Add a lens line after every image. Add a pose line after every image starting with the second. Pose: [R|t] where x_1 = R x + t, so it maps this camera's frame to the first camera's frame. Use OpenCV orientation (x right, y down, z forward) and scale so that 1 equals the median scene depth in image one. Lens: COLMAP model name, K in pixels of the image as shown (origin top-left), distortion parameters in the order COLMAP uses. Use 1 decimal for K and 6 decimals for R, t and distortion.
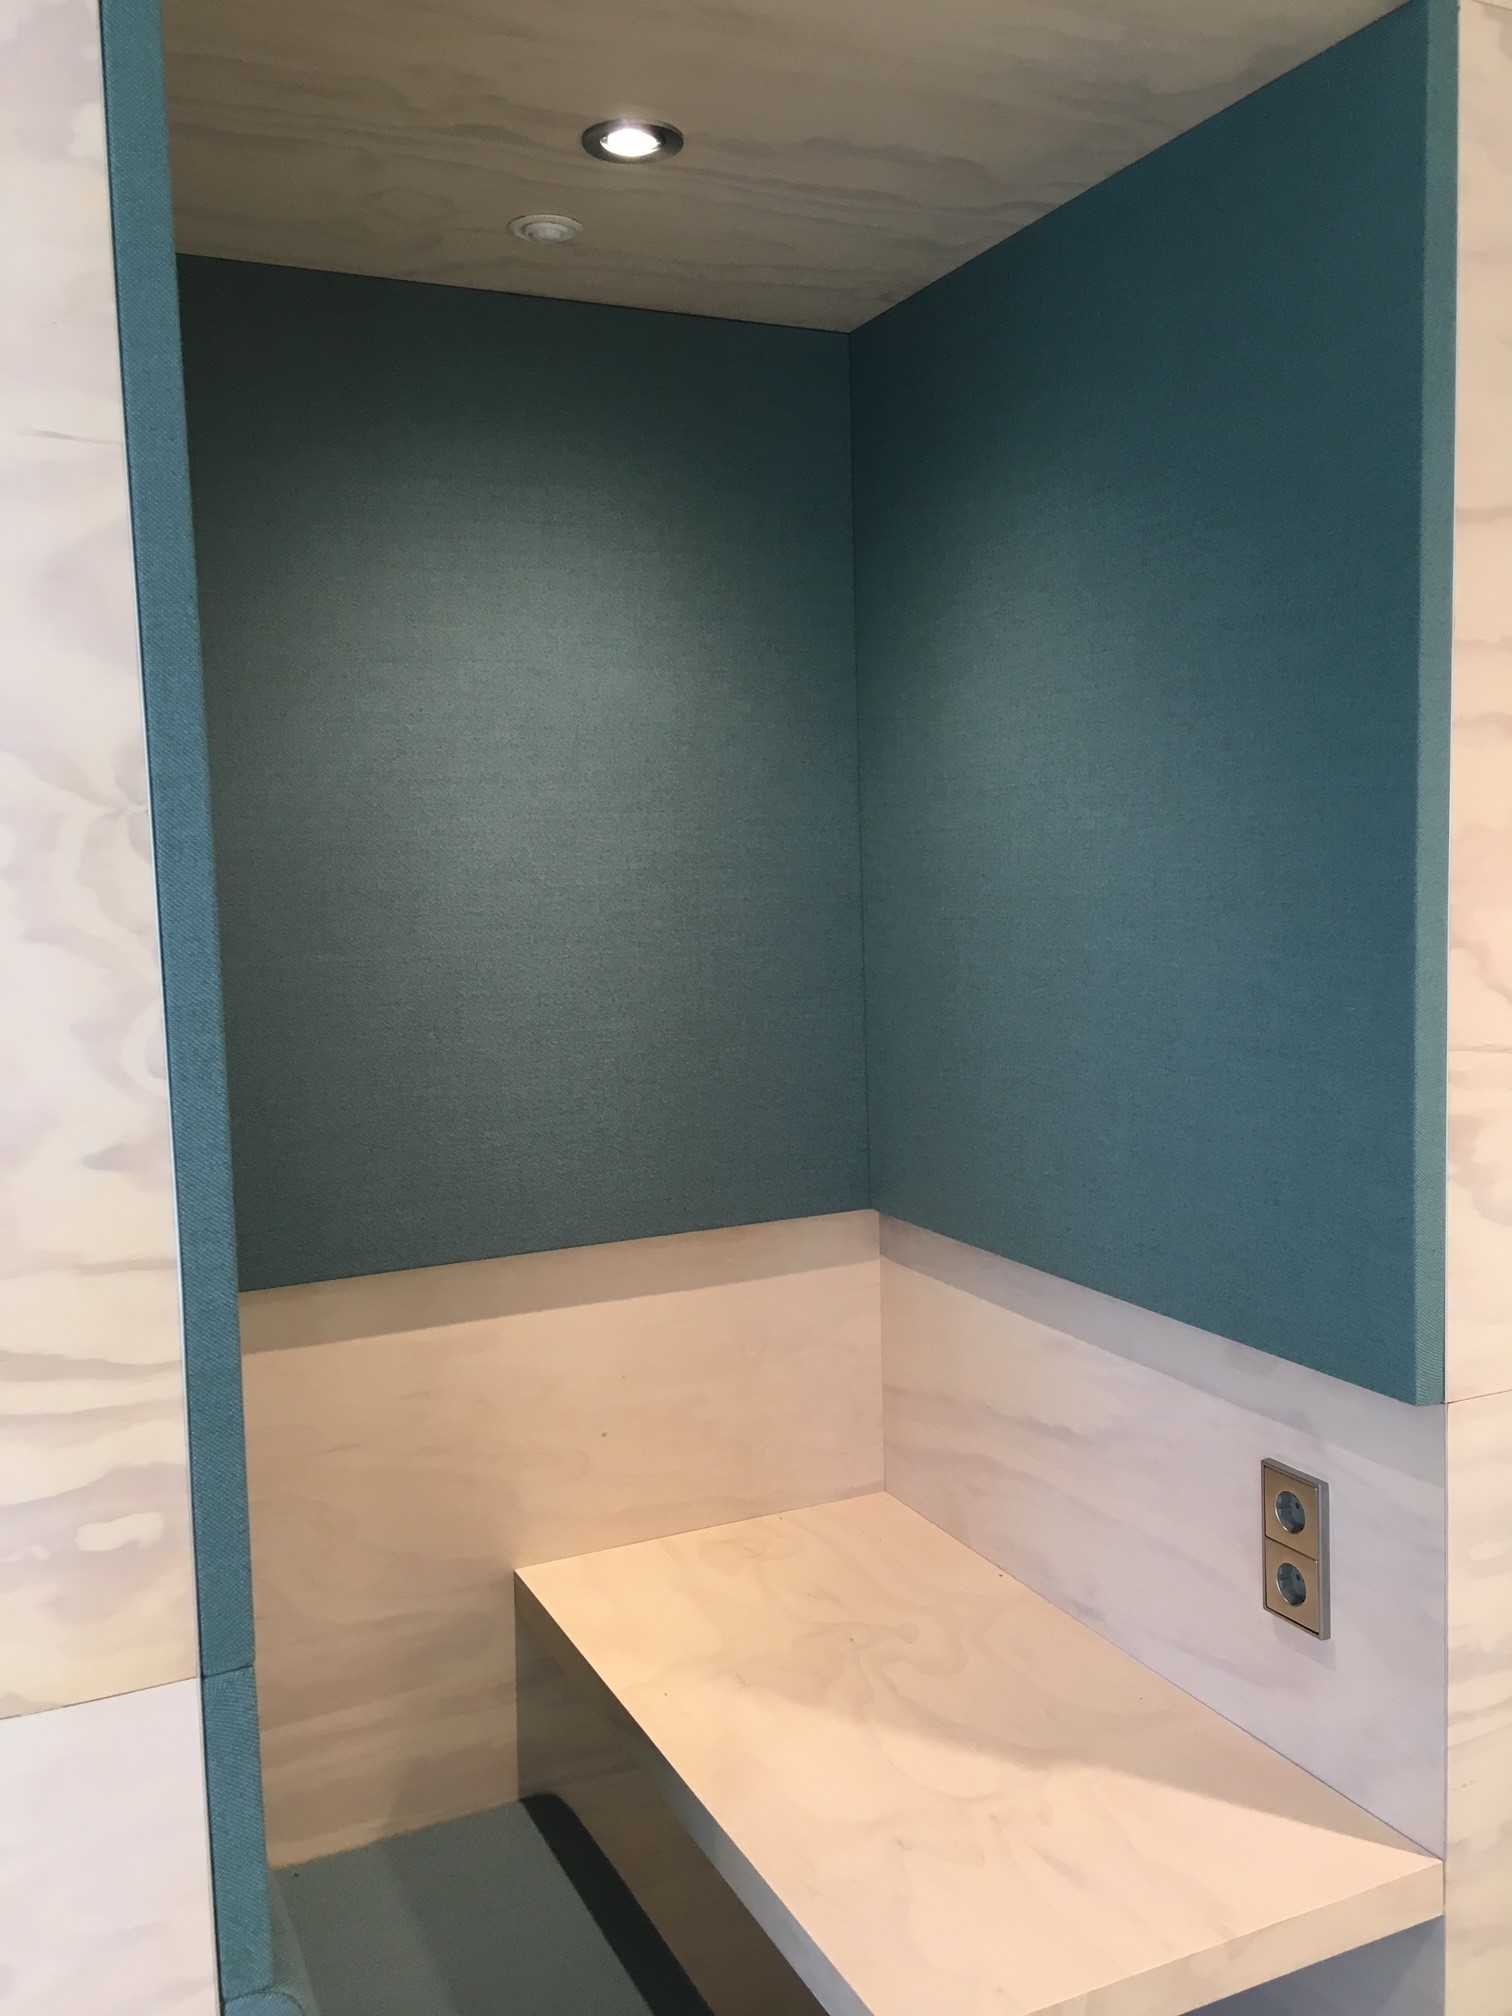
lens RADIAL K [[1714.1, 0, 742.4], [0, 1714.1, 1009.2], [0, 0, 1]] dist [0.080392, -0.098554]
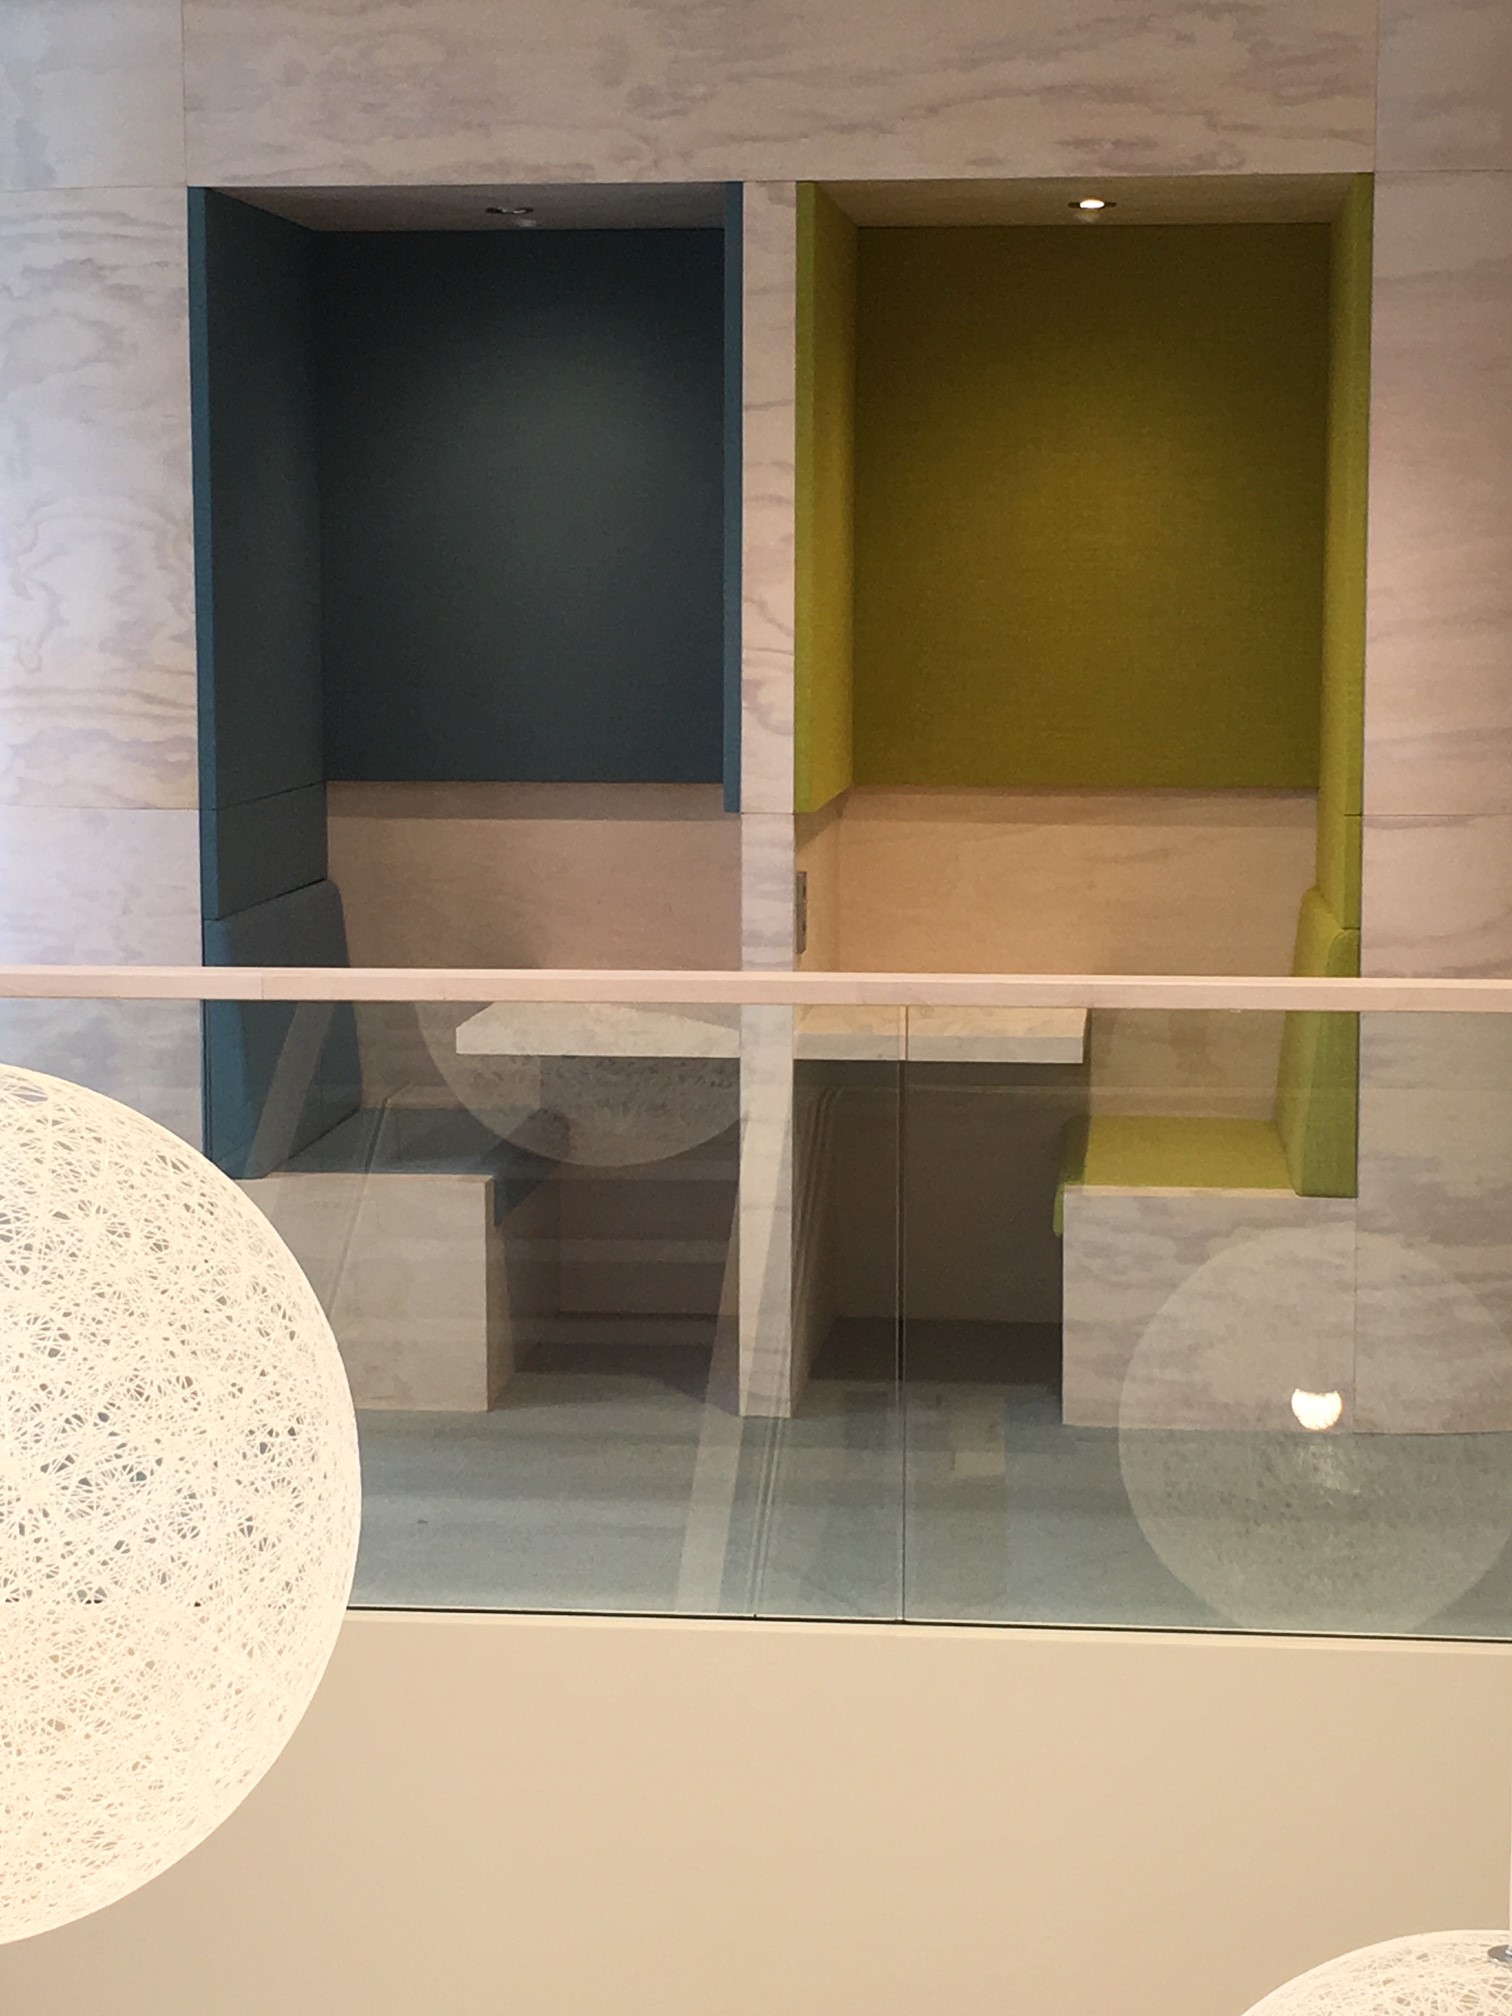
lens RADIAL K [[3754.0, 0, 748.7], [0, 3754.0, 1016.0], [0, 0, 1]] dist [0.070797, 0.000000]
pose [[0.855286, 0.090688, -0.510158, 2.681047], [-0.071728, 0.995808, 0.056767, 0.201228], [0.513168, -0.011960, 0.858205, -2.869031]]
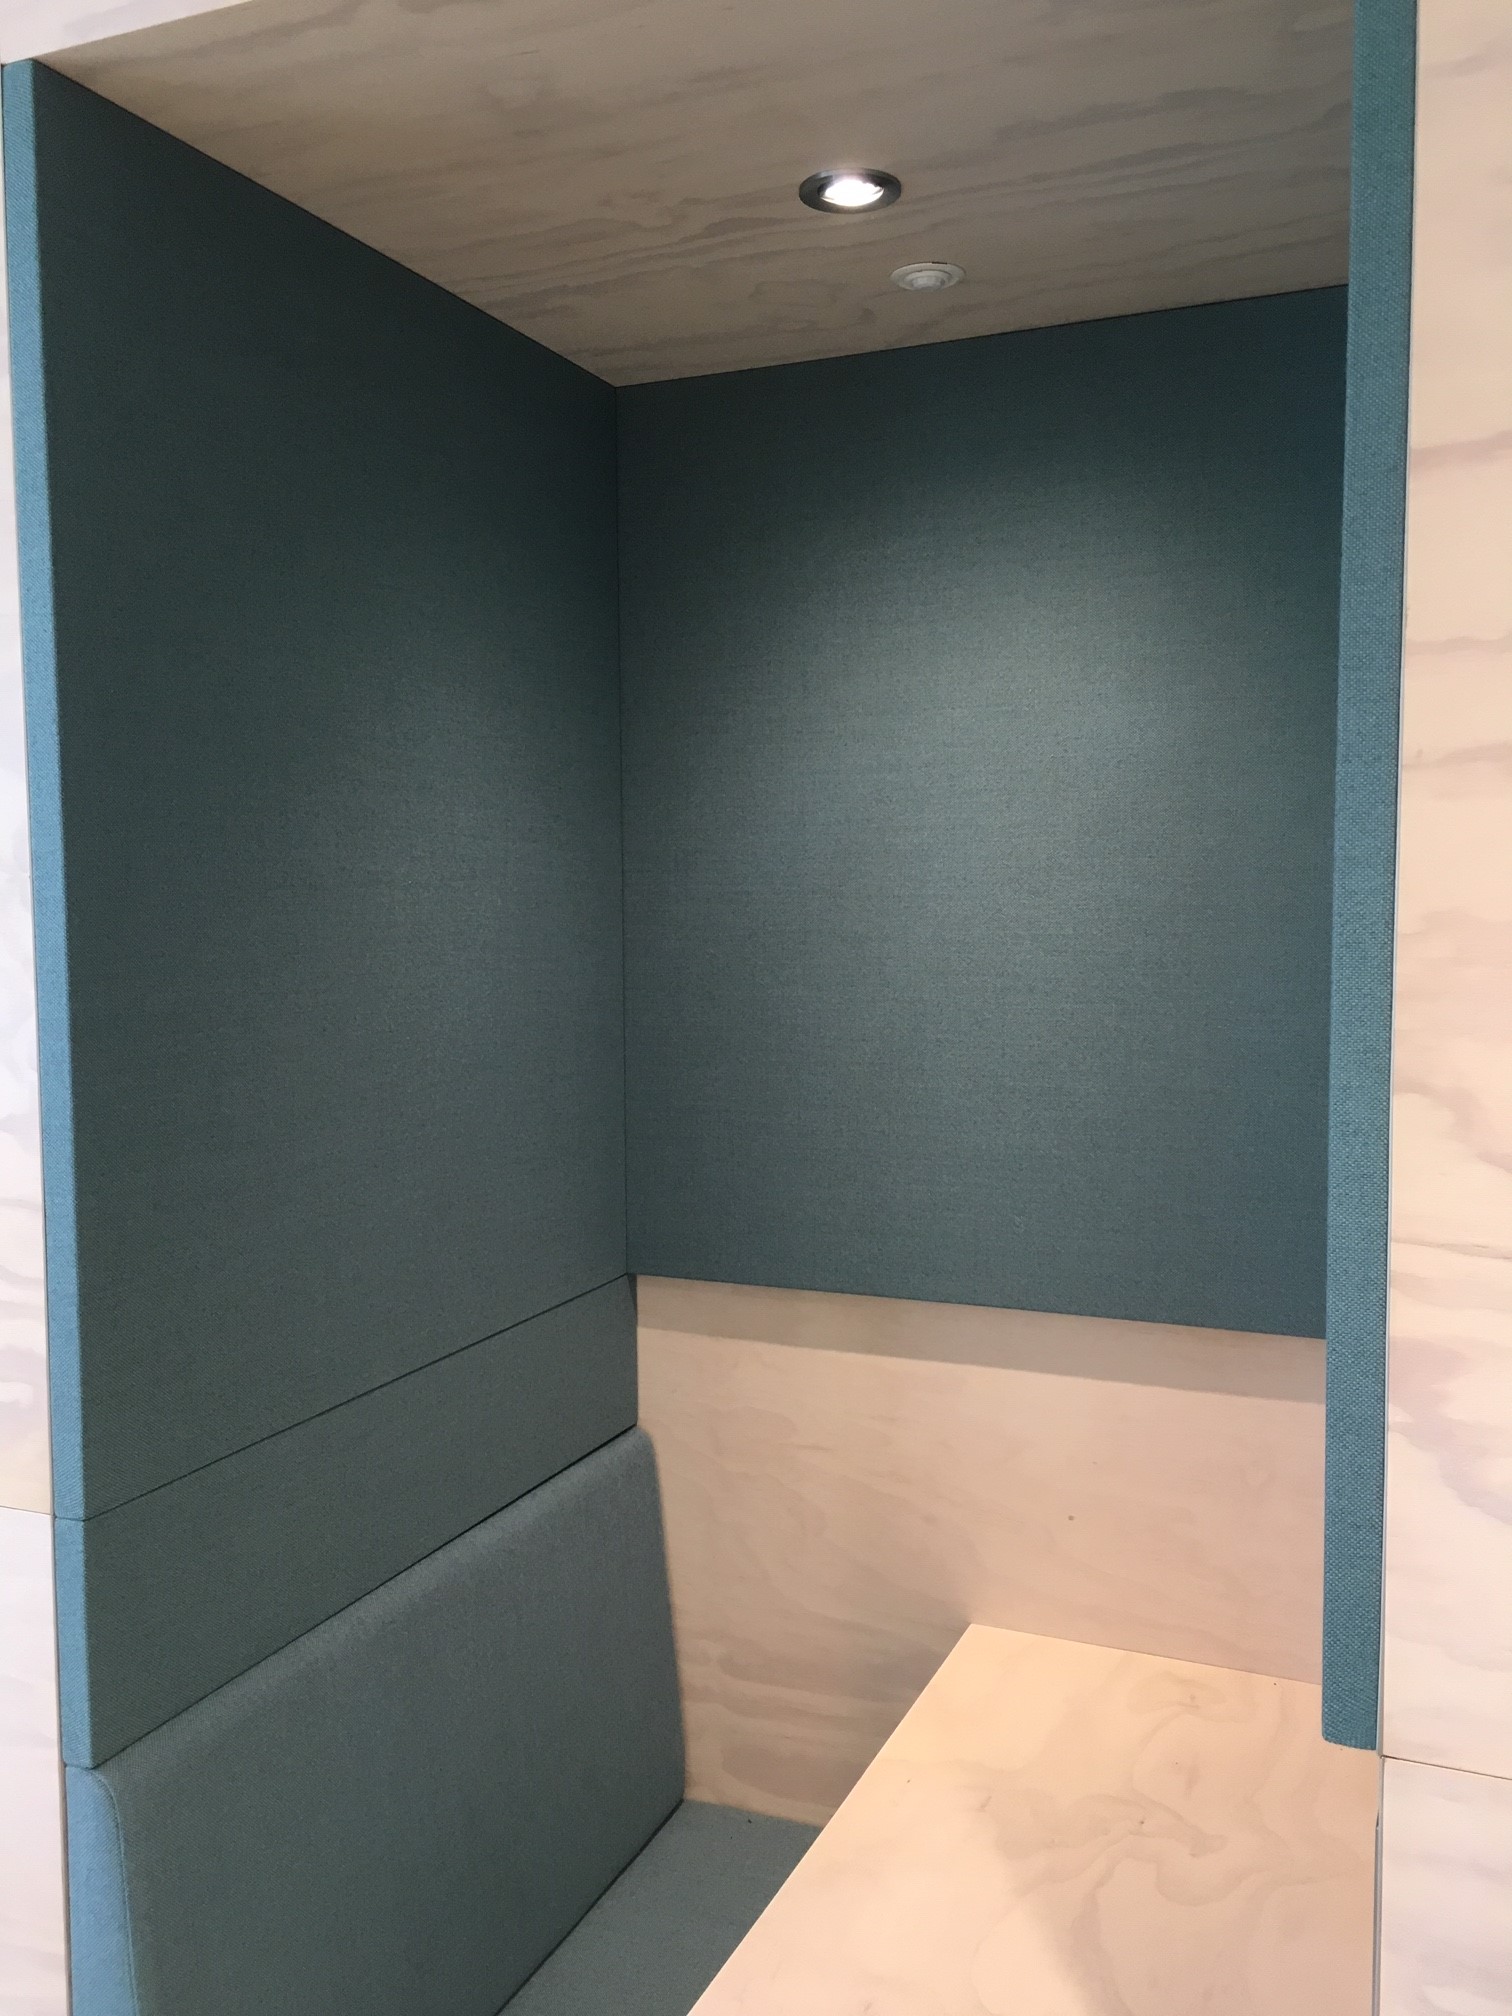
lens RADIAL K [[1714.1, 0, 757.9], [0, 1714.1, 1007.8], [0, 0, 1]] dist [0.080392, -0.098554]
pose [[0.662641, 0.075875, -0.745084, 0.690985], [-0.080831, 0.996289, 0.029569, -0.062931], [0.744563, 0.040633, 0.666315, 0.329856]]
